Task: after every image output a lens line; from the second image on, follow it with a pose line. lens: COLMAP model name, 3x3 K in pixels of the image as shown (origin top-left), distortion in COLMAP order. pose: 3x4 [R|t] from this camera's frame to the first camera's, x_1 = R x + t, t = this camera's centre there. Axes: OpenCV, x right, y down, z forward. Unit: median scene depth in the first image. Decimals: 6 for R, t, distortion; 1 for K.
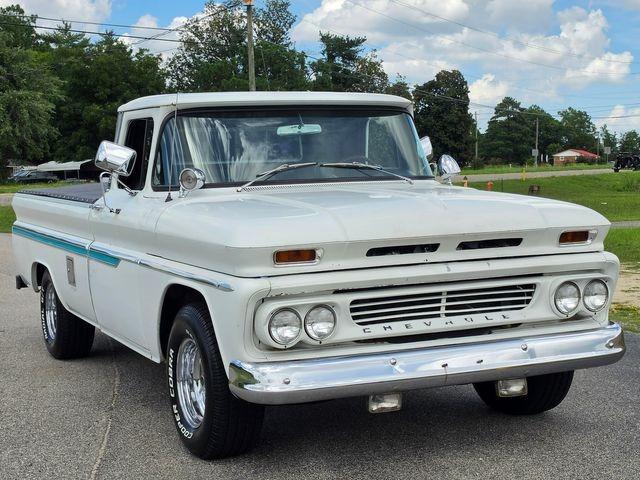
lens RADIAL K [[1059.9, 0, 288.6], [0, 1059.9, 267.7], [0, 0, 1]] dist [0.090061, 0.000000]
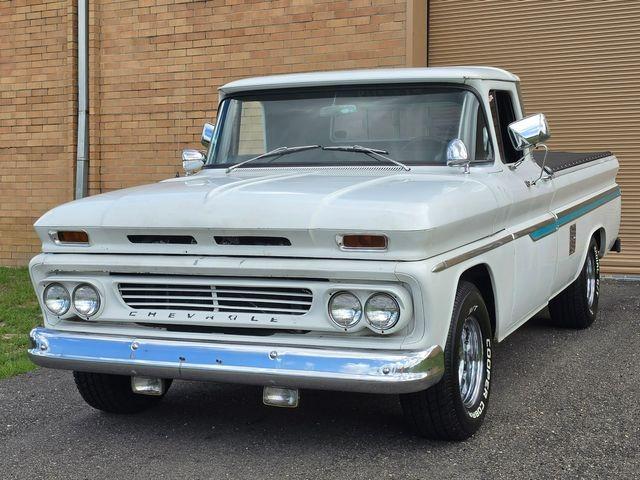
lens RADIAL K [[1059.9, 0, 325.7], [0, 1059.9, 255.3], [0, 0, 1]] dist [0.090061, 0.000000]
pose [[0.694622, 0.090242, -0.713692, 0.896359], [-0.067824, 0.995897, 0.059914, -0.069492], [0.716171, 0.006788, 0.697892, 0.385460]]
